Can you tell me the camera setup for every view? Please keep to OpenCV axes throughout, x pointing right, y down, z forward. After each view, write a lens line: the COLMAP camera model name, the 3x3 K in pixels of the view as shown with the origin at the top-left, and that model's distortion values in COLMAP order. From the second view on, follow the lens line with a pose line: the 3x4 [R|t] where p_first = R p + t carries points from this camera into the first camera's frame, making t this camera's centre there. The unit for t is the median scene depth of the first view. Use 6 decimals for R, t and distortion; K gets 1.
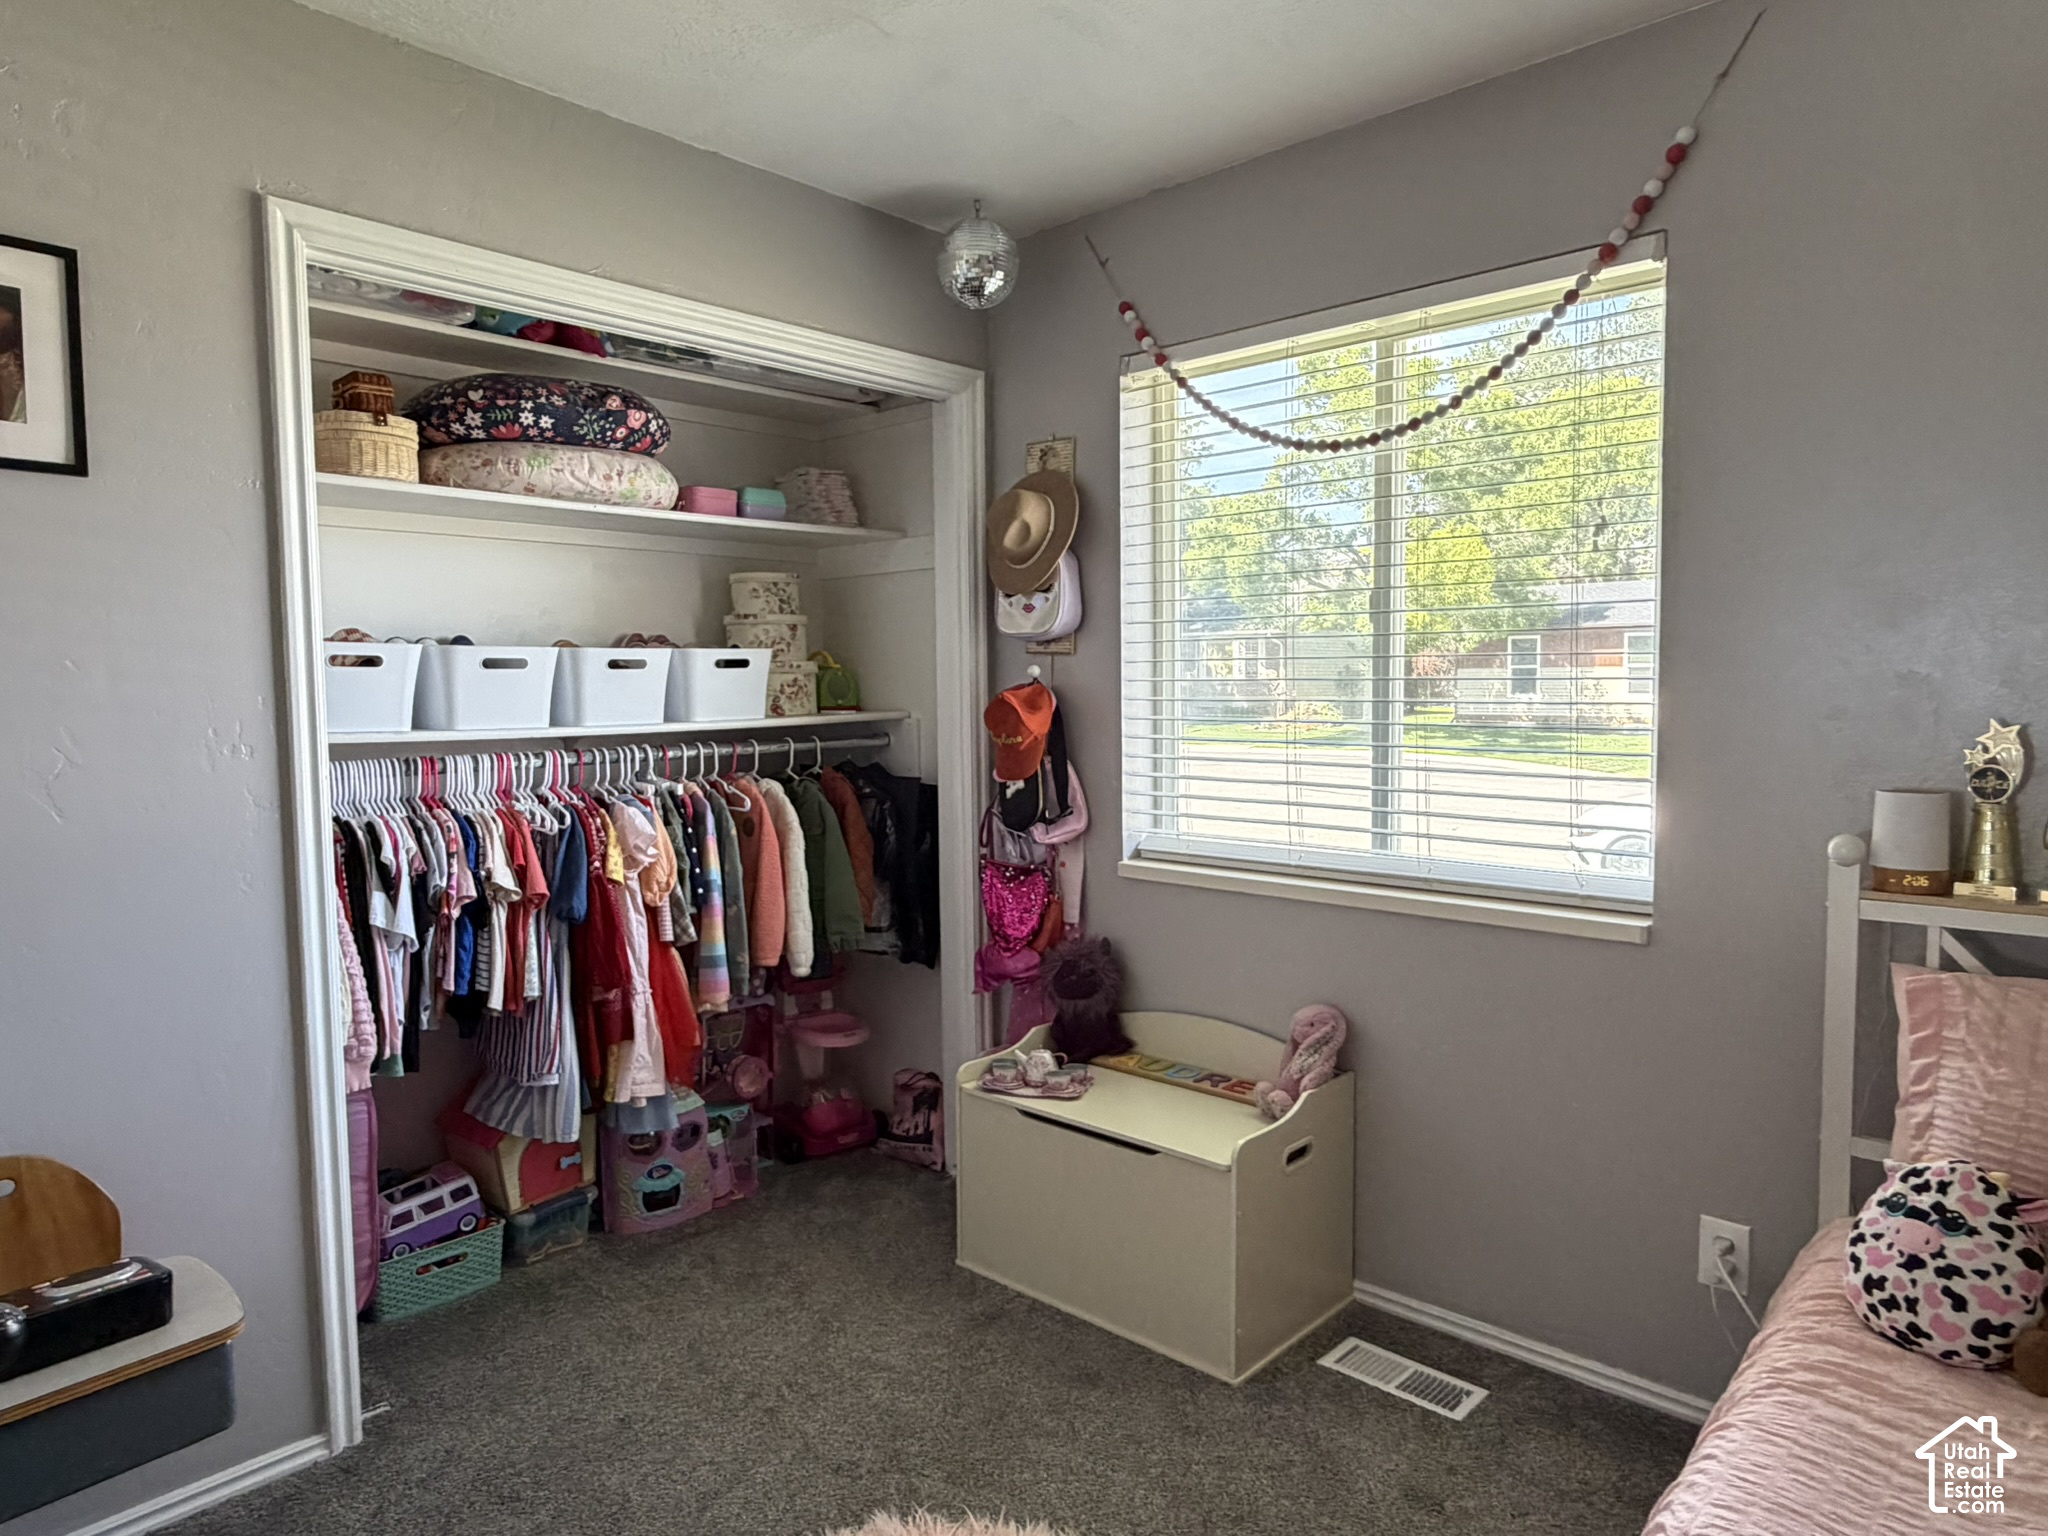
lens RADIAL K [[1255.4, 0, 1023.7], [0, 1255.4, 765.9], [0, 0, 1]] dist [-0.006838, 0.001678]
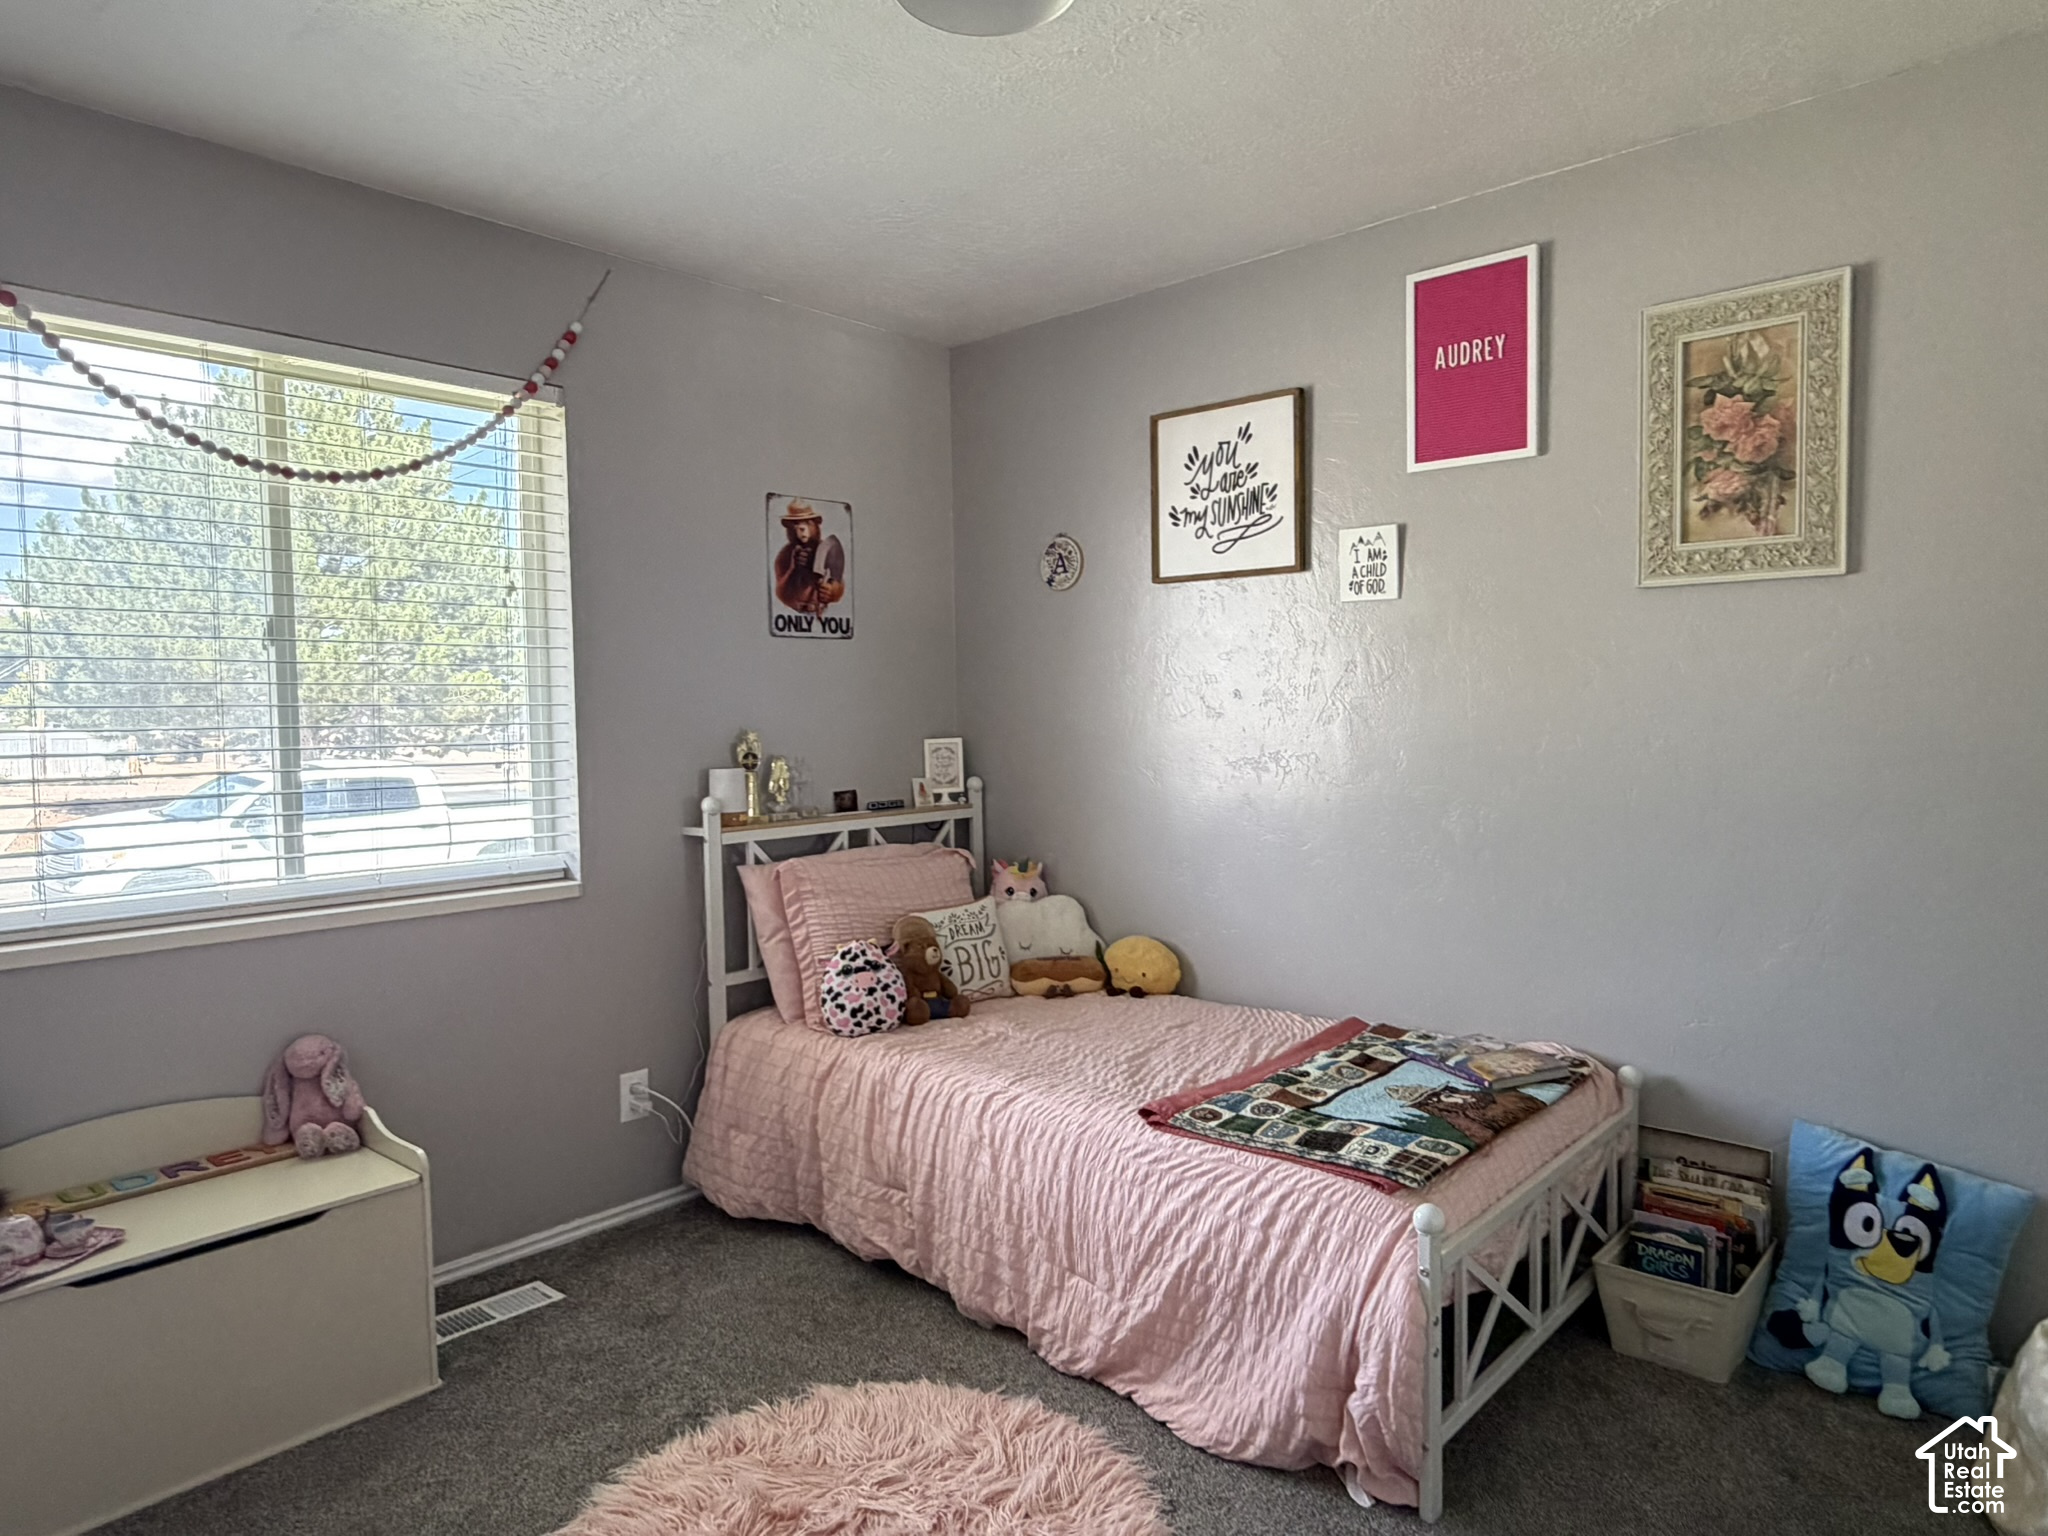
lens RADIAL K [[1255.4, 0, 1024.0], [0, 1255.4, 769.6], [0, 0, 1]] dist [-0.006838, 0.001678]
pose [[-0.011039, -0.034780, 0.999334, -0.982223], [0.087635, 0.995516, 0.035616, -0.003727], [-0.996091, 0.087970, -0.007942, 0.567975]]
